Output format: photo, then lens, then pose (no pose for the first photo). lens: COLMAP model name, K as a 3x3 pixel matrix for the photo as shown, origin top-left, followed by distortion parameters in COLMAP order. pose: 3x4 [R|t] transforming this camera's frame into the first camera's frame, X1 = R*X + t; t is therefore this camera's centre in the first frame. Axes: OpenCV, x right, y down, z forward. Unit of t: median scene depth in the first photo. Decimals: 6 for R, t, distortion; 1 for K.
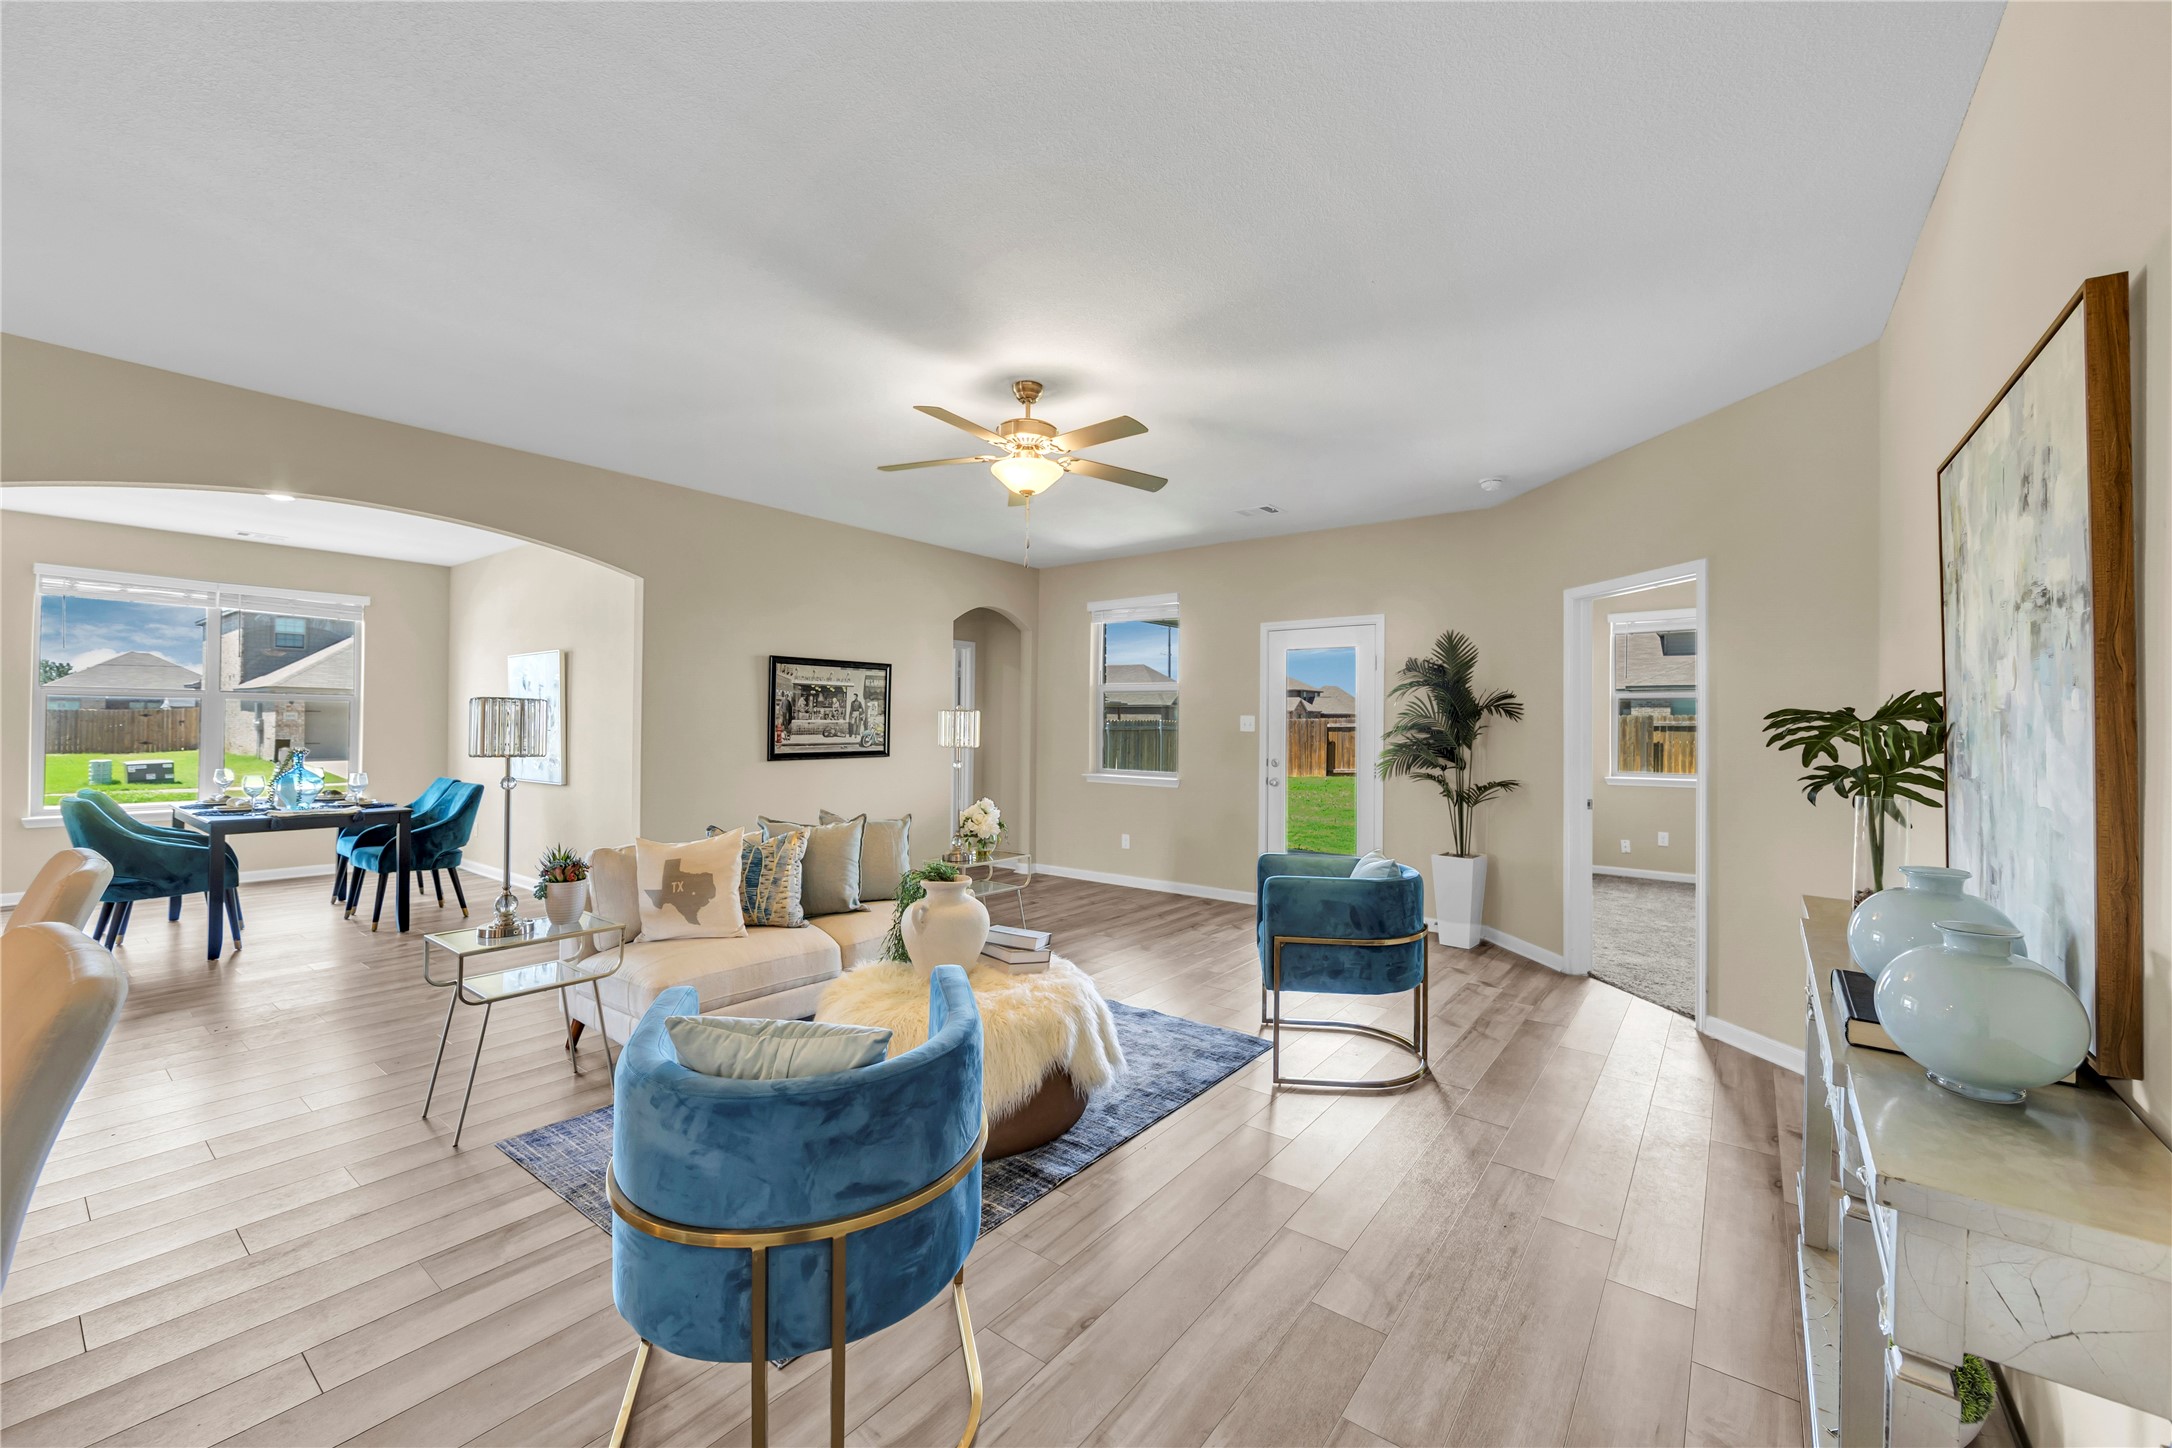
lens RADIAL K [[851.8, 0, 1094.7], [0, 851.8, 717.8], [0, 0, 1]] dist [-0.005495, 0.001140]
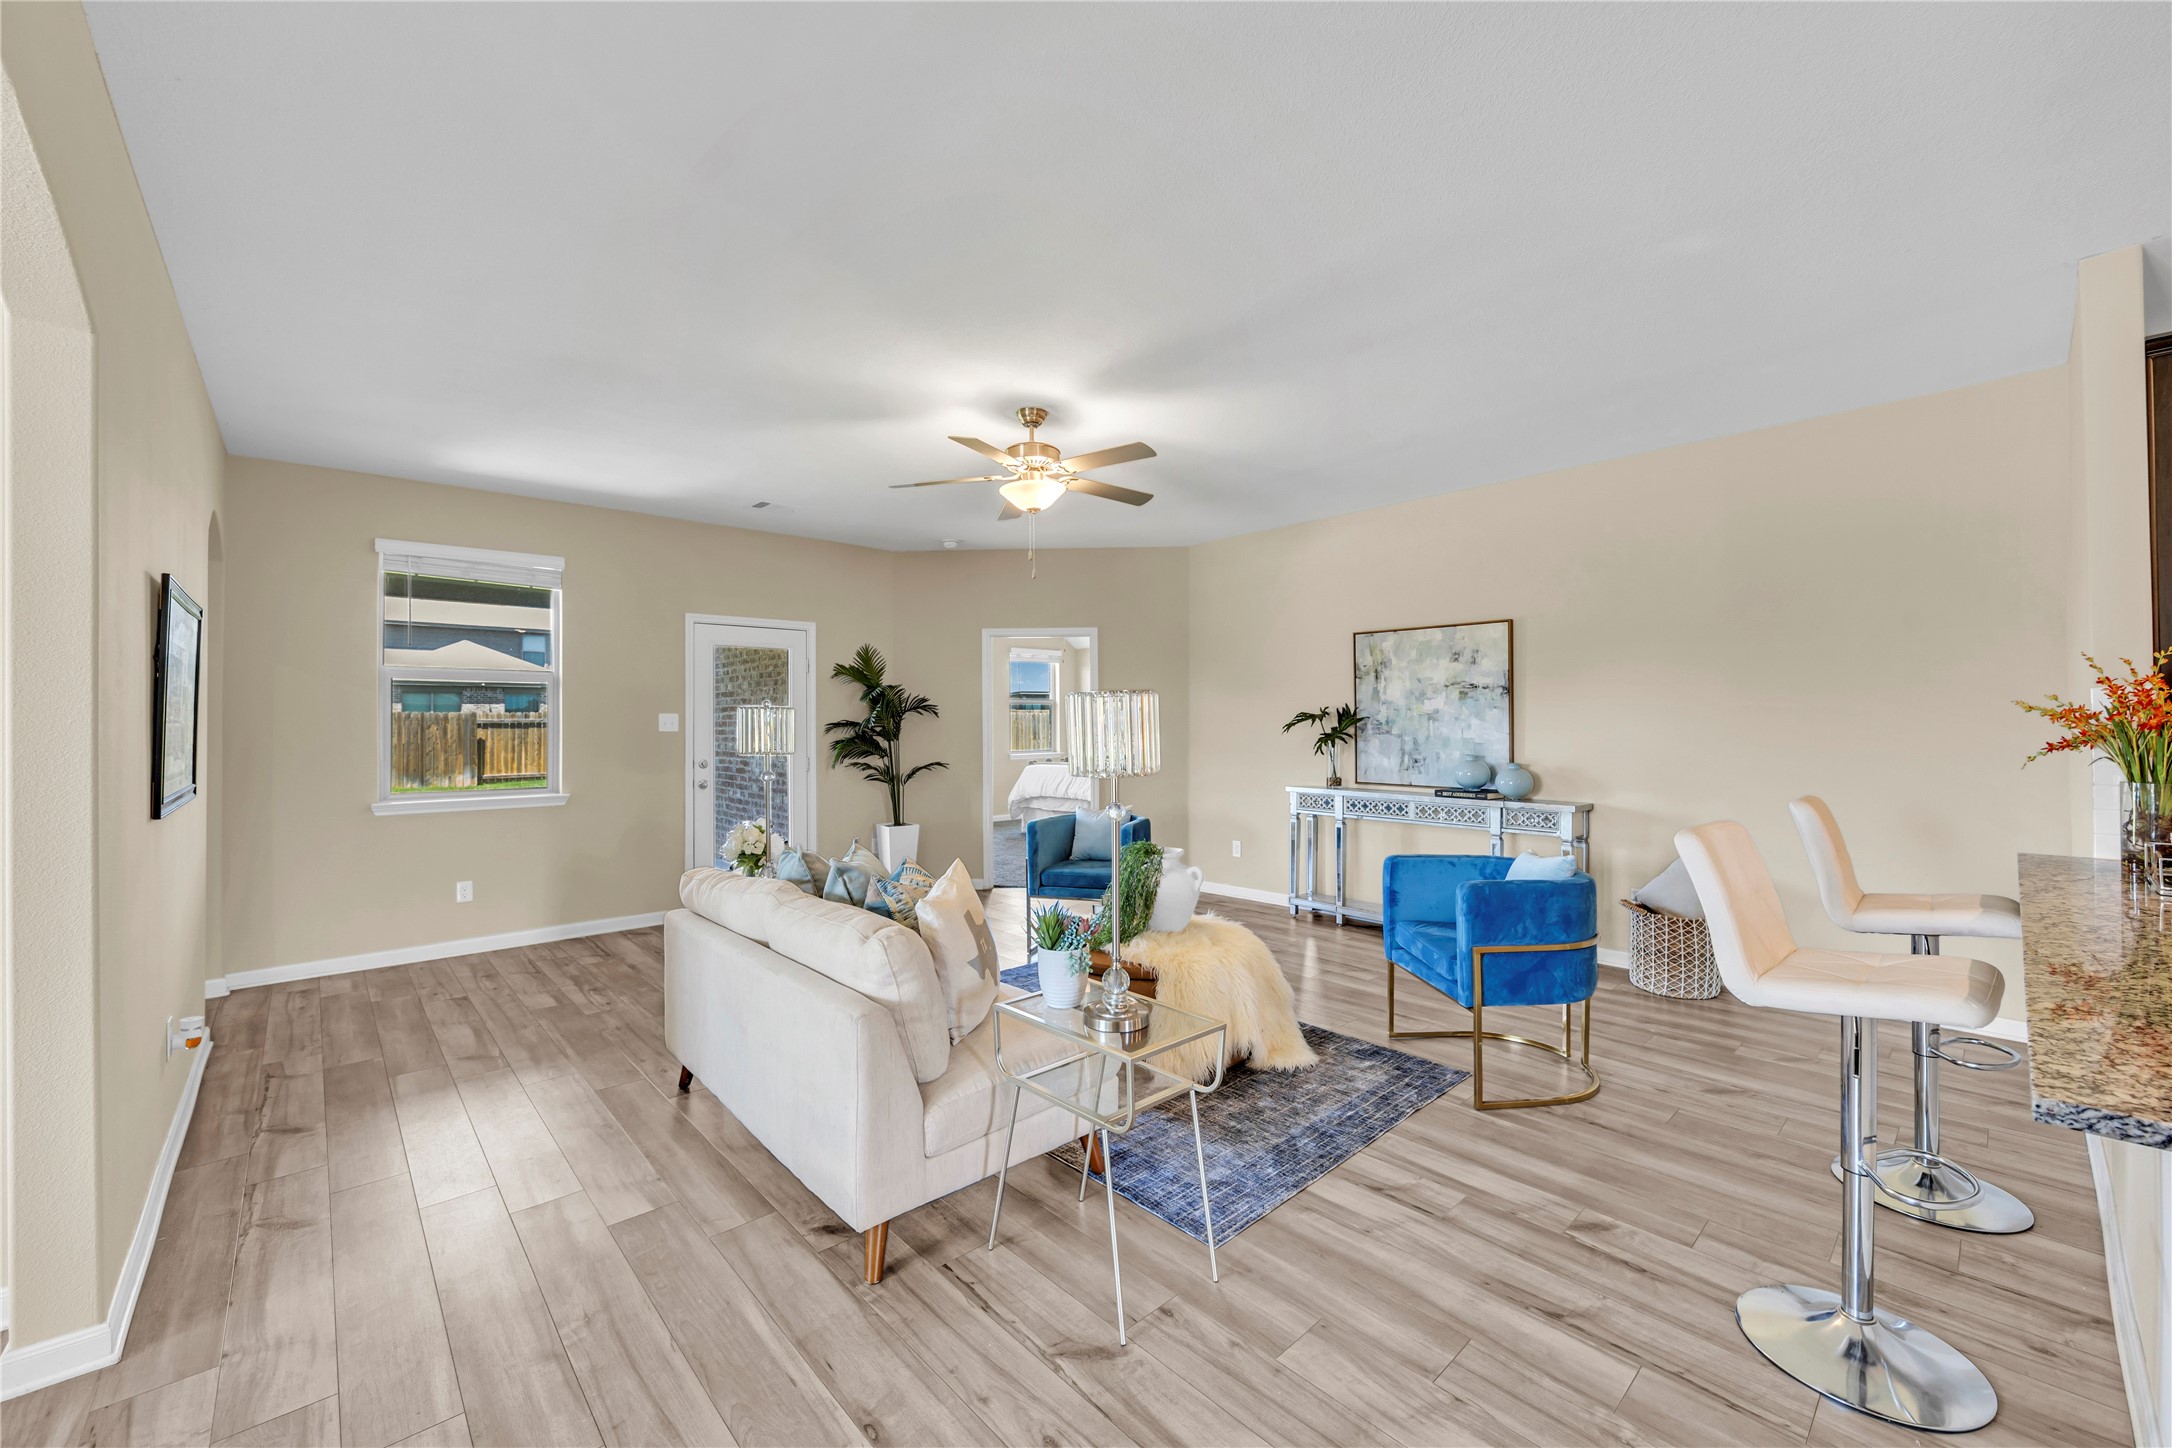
lens RADIAL K [[851.8, 0, 1102.7], [0, 851.8, 724.5], [0, 0, 1]] dist [-0.005495, 0.001140]
pose [[0.158527, -0.011949, 0.987282, -0.691338], [0.000014, 0.999927, 0.012100, -0.002036], [-0.987355, -0.001904, 0.158516, 0.447237]]
